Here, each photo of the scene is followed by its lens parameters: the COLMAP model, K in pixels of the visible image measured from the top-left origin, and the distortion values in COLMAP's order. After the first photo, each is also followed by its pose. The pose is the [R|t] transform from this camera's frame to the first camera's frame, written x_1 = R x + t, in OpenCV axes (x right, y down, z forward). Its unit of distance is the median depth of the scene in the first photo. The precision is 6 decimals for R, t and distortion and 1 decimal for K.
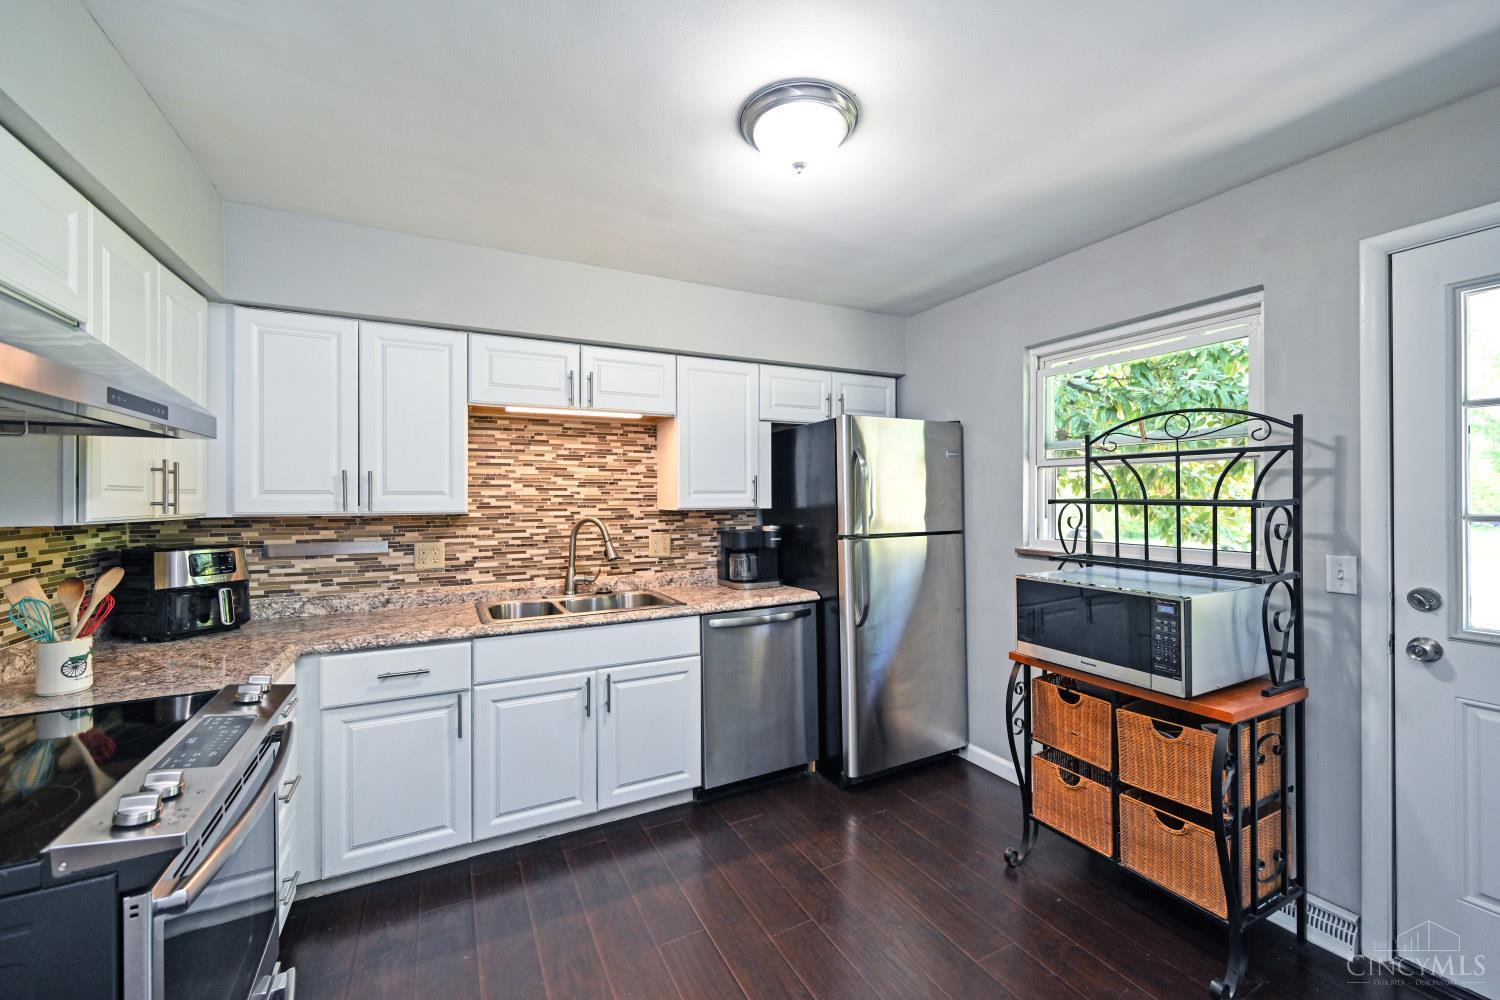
lens RADIAL K [[588.9, 0, 746.5], [0, 588.9, 498.0], [0, 0, 1]] dist [0.000403, -0.000022]
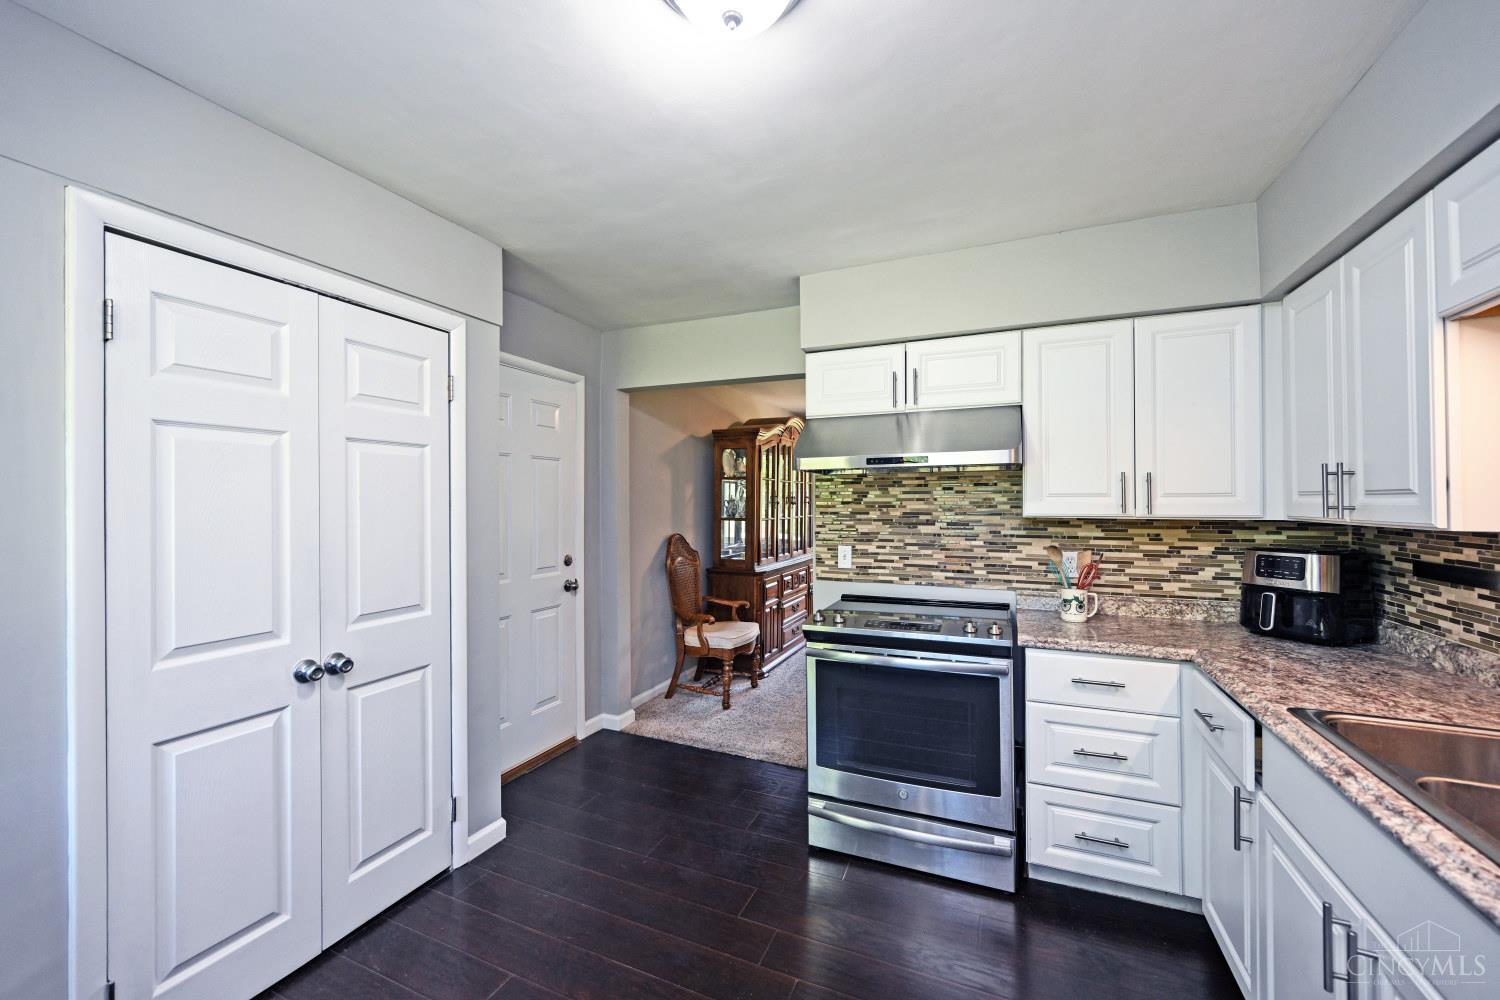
lens RADIAL K [[588.9, 0, 746.5], [0, 588.9, 498.0], [0, 0, 1]] dist [0.000403, -0.000022]
pose [[-0.778649, 0.002446, -0.627455, 0.302331], [0.007905, 0.999951, -0.005911, -0.003823], [0.627410, -0.009562, -0.778631, 0.911464]]
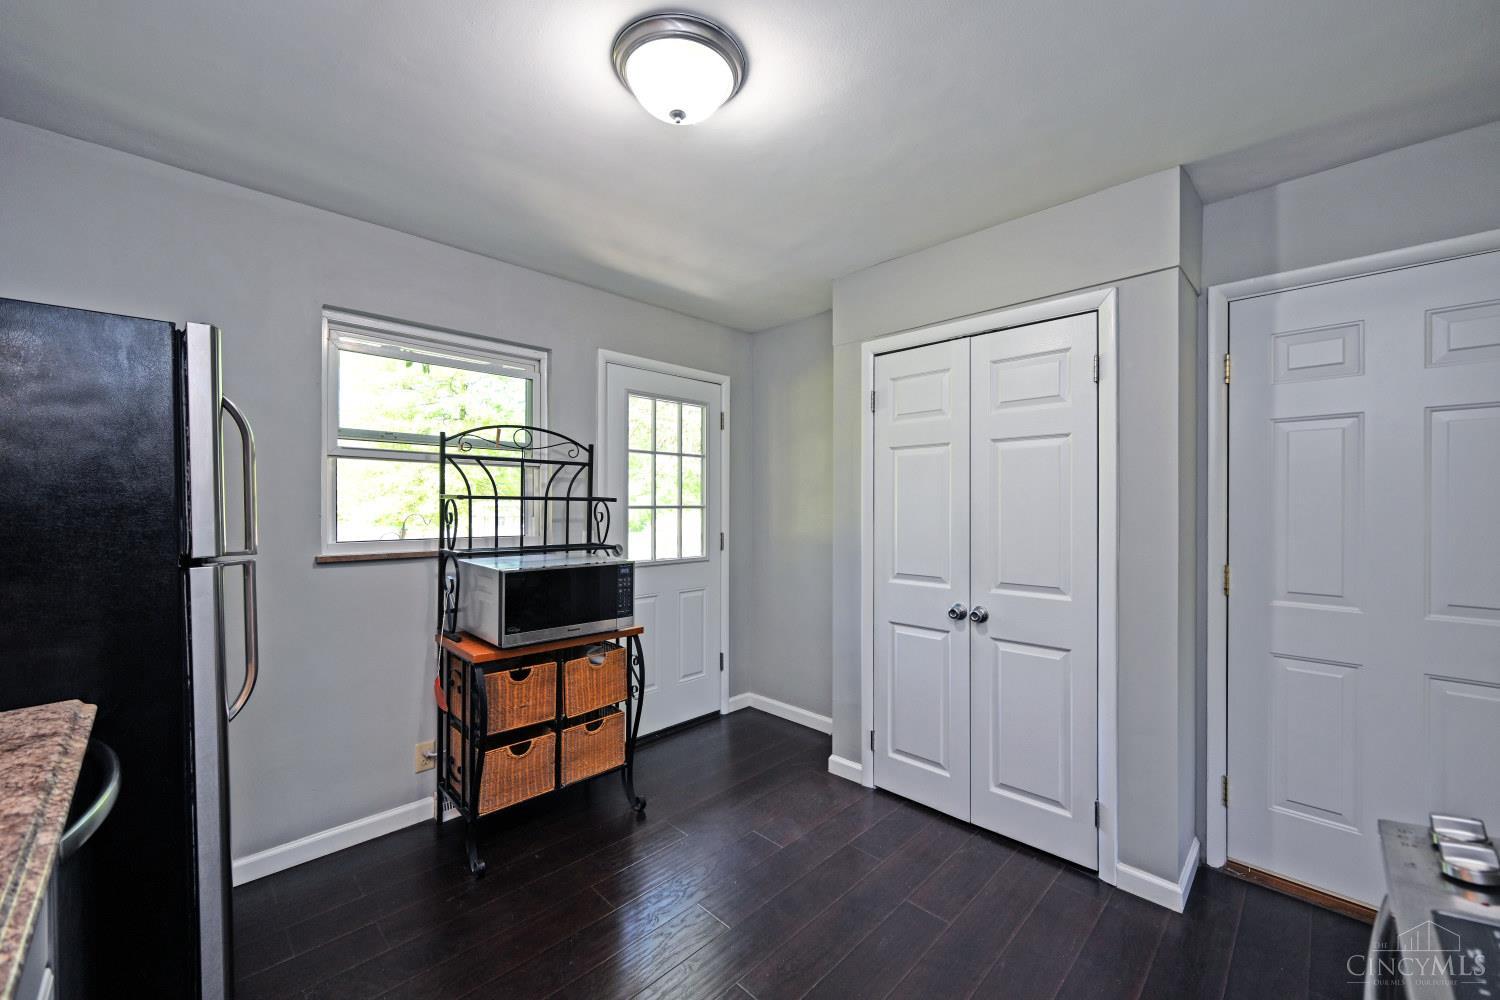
lens RADIAL K [[597.6, 0, 746.8], [0, 597.6, 502.4], [0, 0, 1]] dist [0.000166, 0.000029]
pose [[-0.305191, 0.004078, 0.952282, -0.479474], [-0.001934, 0.999986, -0.004903, 0.015475], [-0.952289, -0.003338, -0.305179, 0.699579]]
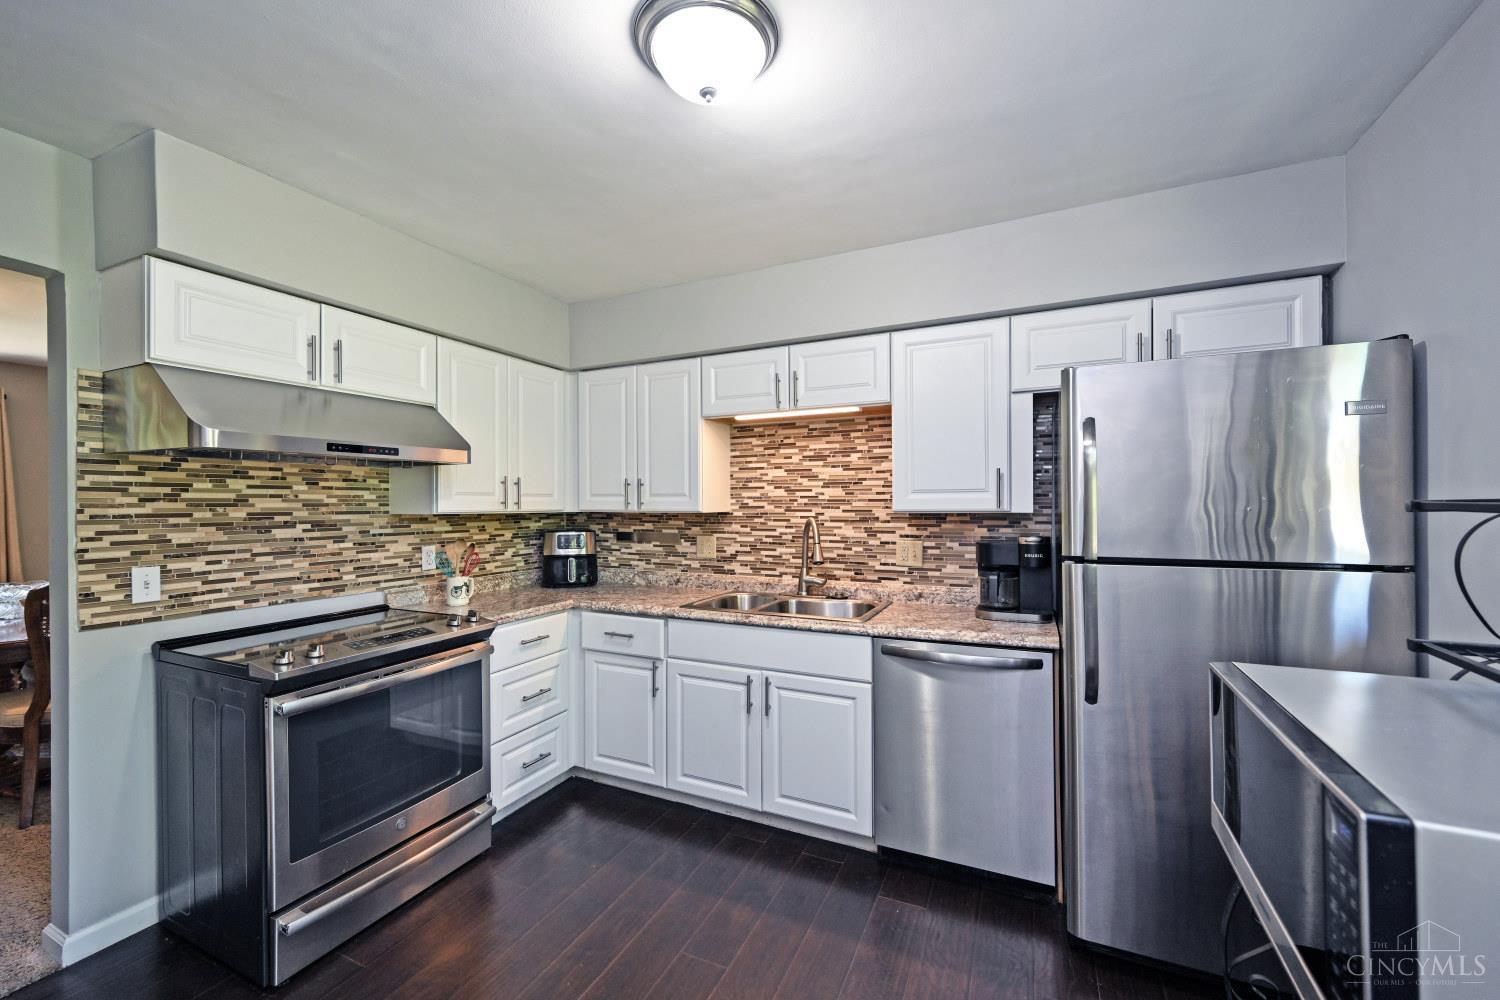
lens RADIAL K [[597.6, 0, 746.8], [0, 597.6, 502.4], [0, 0, 1]] dist [0.000166, 0.000029]
pose [[0.604837, 0.002826, -0.796345, 0.467715], [0.001677, 0.999987, 0.004822, 0.001054], [0.796348, -0.004252, 0.604824, 0.317293]]
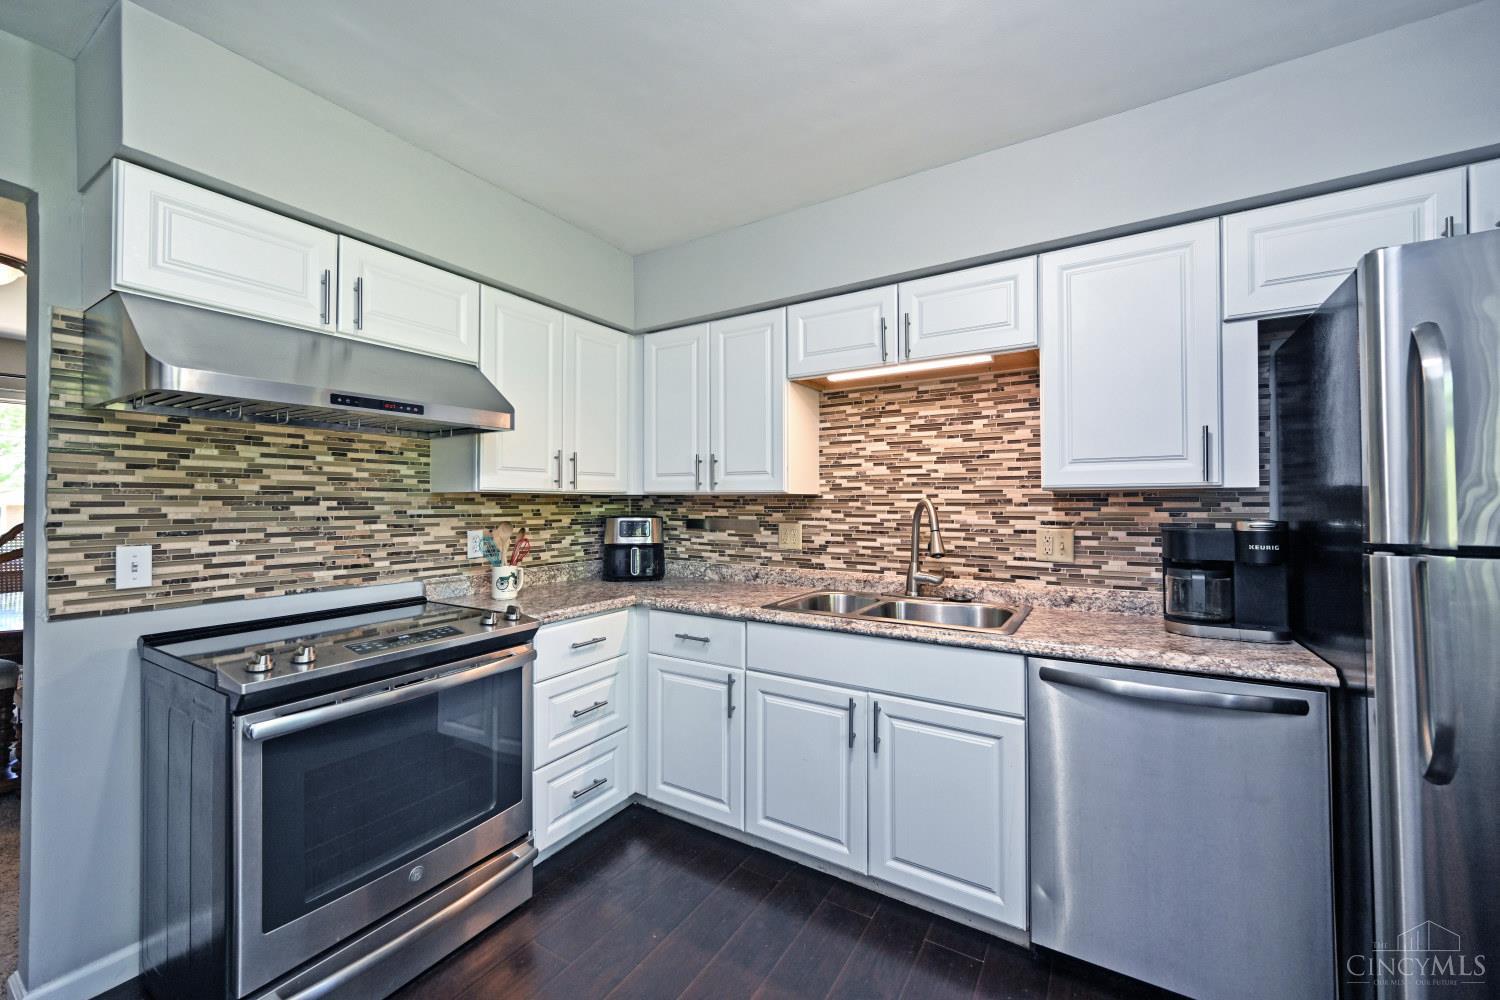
lens RADIAL K [[588.6, 0, 747.7], [0, 588.6, 493.9], [0, 0, 1]] dist [0.000095, 0.000087]
pose [[0.510233, -0.006473, -0.860012, 0.290237], [-0.001183, 0.999965, -0.008228, 0.031838], [0.860035, 0.005215, 0.510208, 0.403571]]
